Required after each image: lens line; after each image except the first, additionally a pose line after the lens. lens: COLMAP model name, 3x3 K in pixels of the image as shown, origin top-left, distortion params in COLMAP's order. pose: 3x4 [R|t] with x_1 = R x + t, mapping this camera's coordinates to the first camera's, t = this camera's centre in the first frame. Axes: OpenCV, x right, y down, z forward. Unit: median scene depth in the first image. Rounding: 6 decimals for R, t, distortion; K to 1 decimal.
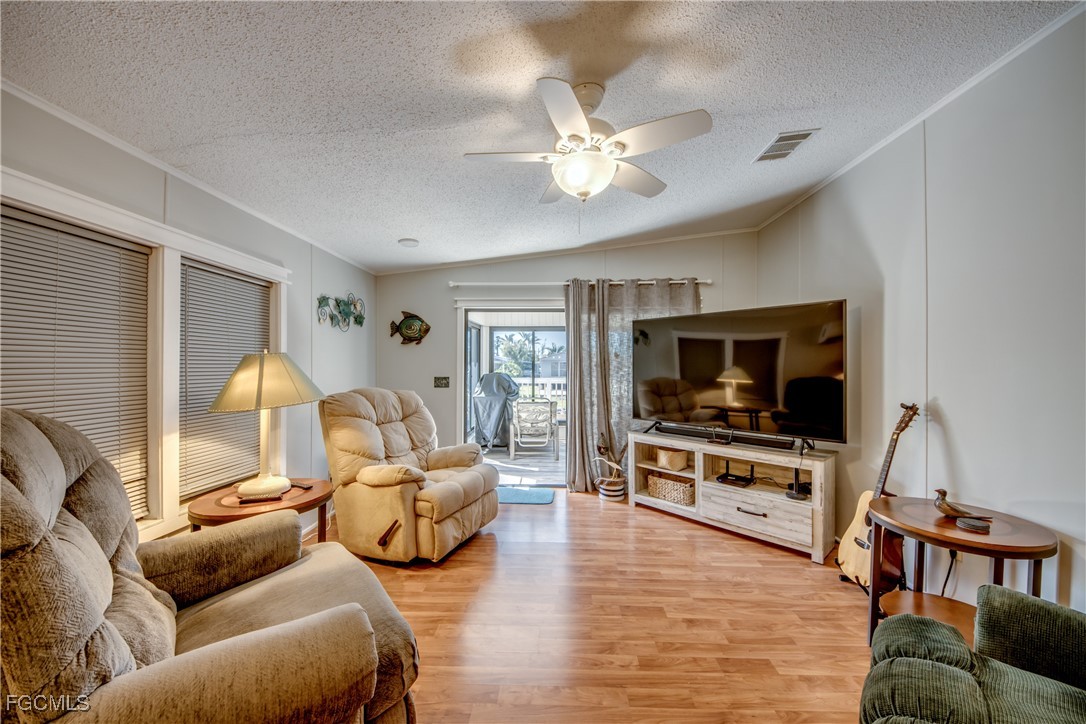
lens RADIAL K [[409.3, 0, 544.8], [0, 409.3, 363.1], [0, 0, 1]] dist [0.012406, -0.009214]
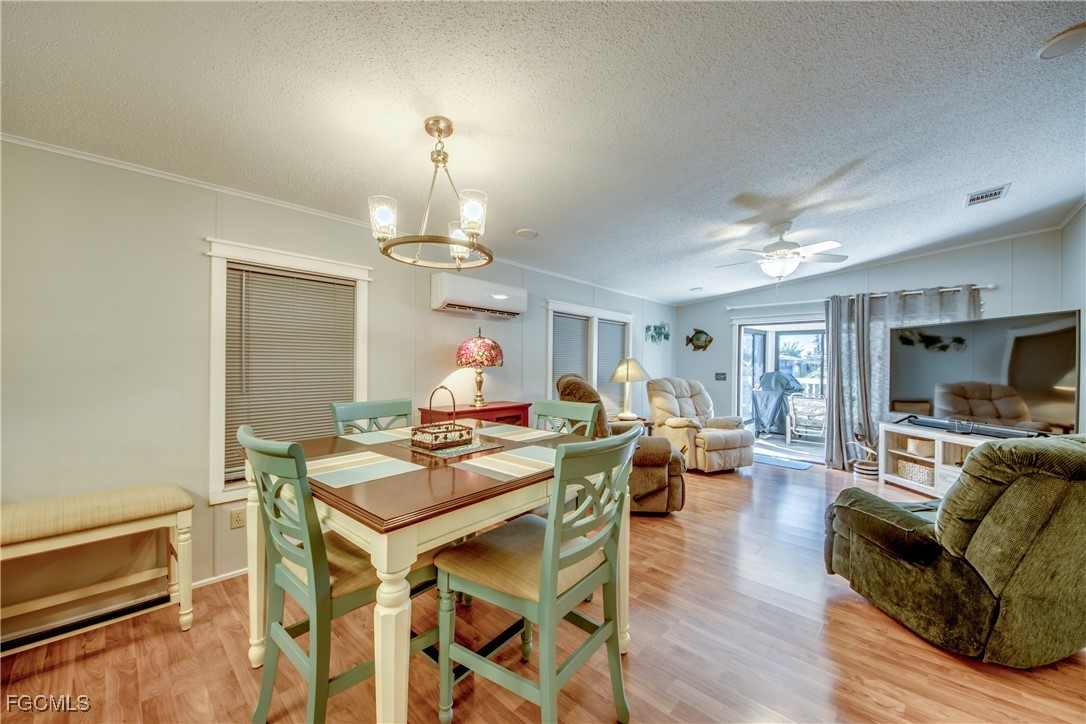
lens RADIAL K [[409.3, 0, 538.7], [0, 409.3, 363.5], [0, 0, 1]] dist [0.012406, -0.009214]
pose [[0.749785, 0.008818, -0.661623, 0.284200], [-0.007154, 0.999961, 0.005220, -0.002964], [0.661643, 0.000820, 0.749819, -0.646471]]
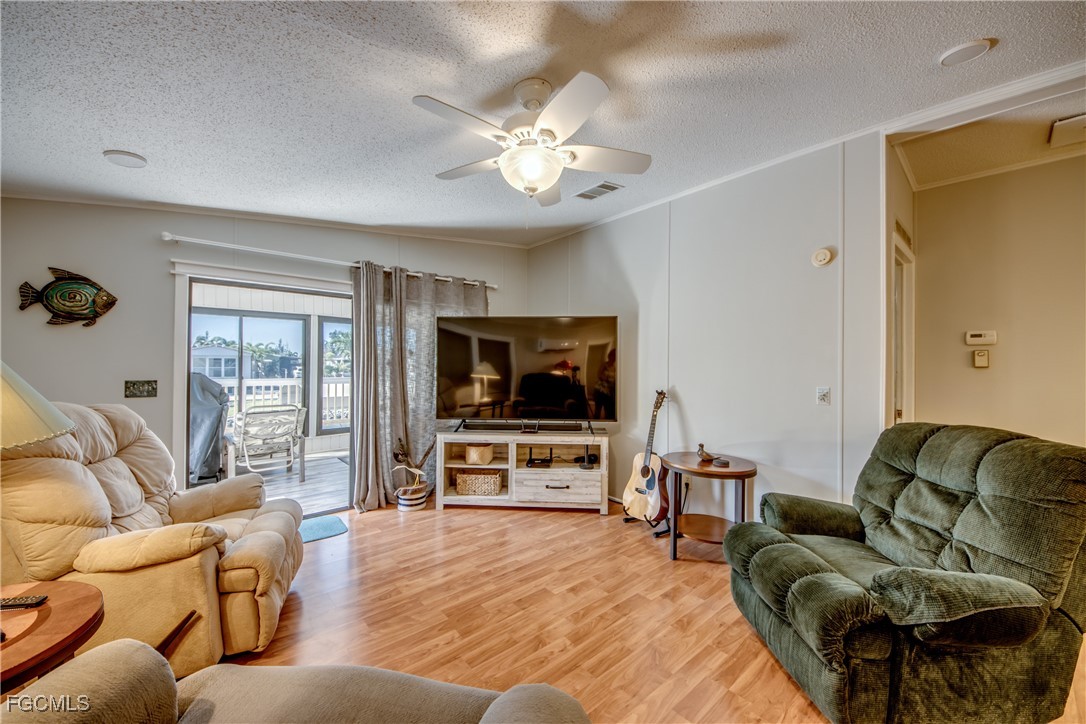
lens RADIAL K [[409.3, 0, 552.8], [0, 409.3, 360.5], [0, 0, 1]] dist [0.012406, -0.009214]
pose [[0.728522, 0.009346, 0.684959, -0.289056], [-0.008090, 0.999955, -0.005039, 0.001686], [-0.684975, -0.001870, 0.728565, 0.132663]]
